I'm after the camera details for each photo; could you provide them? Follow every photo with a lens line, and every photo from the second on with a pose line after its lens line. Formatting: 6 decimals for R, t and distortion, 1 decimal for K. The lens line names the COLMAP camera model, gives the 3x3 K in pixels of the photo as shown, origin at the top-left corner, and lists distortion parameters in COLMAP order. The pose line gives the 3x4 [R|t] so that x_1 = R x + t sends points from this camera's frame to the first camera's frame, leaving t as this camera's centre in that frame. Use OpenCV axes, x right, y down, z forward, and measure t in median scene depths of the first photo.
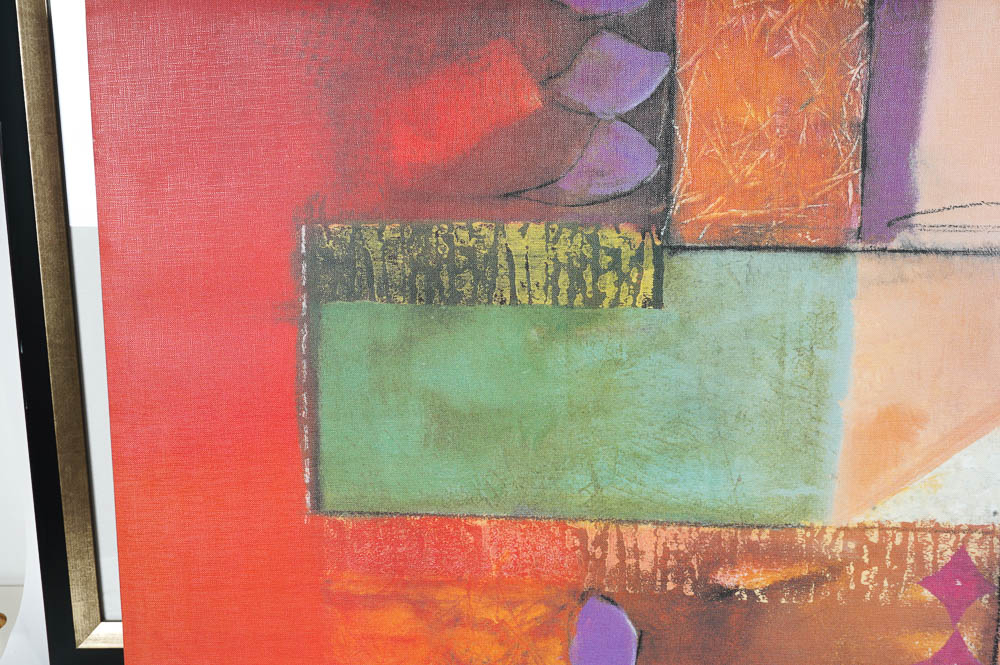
lens RADIAL K [[1133.9, 0, 504.2], [0, 1133.9, 334.8], [0, 0, 1]] dist [0.015653, 0.000000]
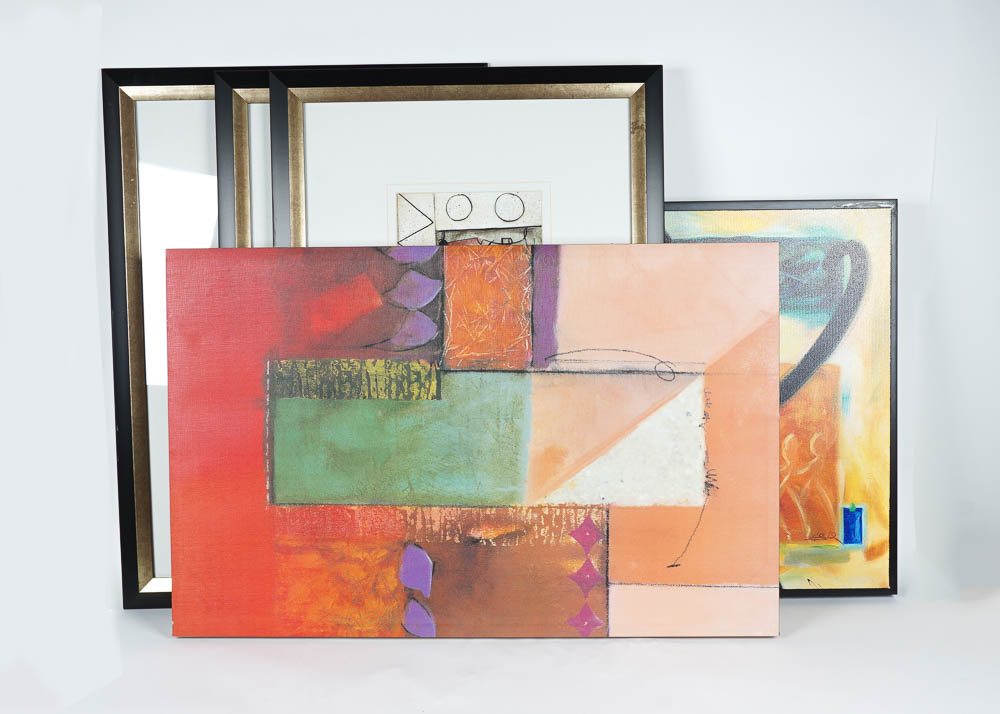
lens RADIAL K [[1104.5, 0, 492.0], [0, 1104.5, 371.3], [0, 0, 1]] dist [0.006706, 0.000000]
pose [[0.999339, -0.002637, 0.036259, 0.157891], [0.006871, 0.993090, -0.117151, 0.161224], [-0.035700, 0.117322, 0.992452, -1.012415]]
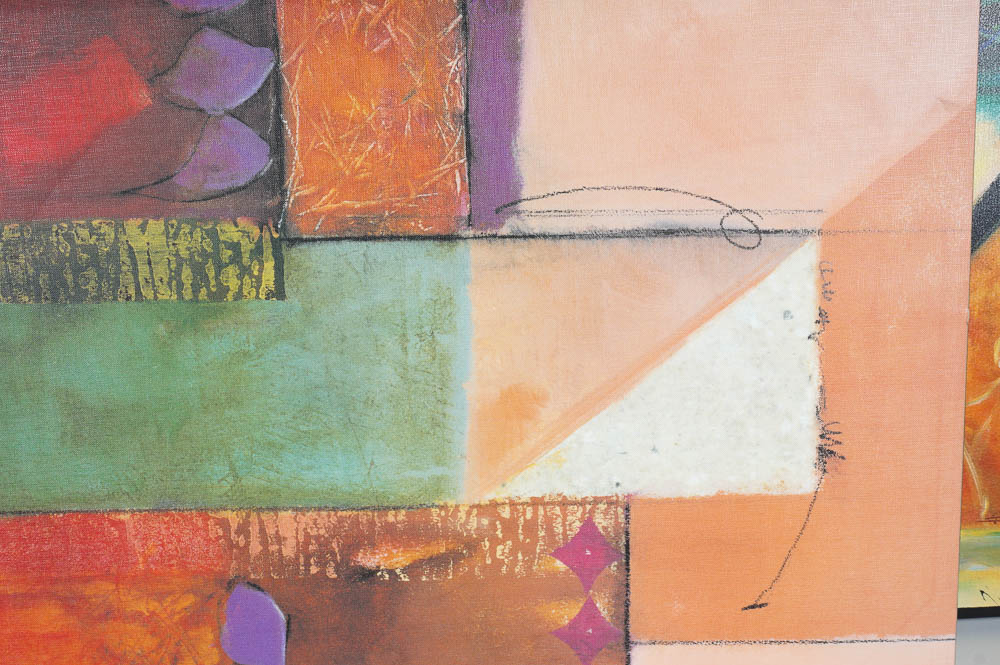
lens RADIAL K [[1133.9, 0, 499.0], [0, 1133.9, 332.4], [0, 0, 1]] dist [0.015653, 0.000000]
pose [[0.997016, -0.036159, 0.068202, 0.257054], [0.034918, 0.999204, 0.019299, -0.006726], [-0.068845, -0.016860, 0.997485, -0.030017]]
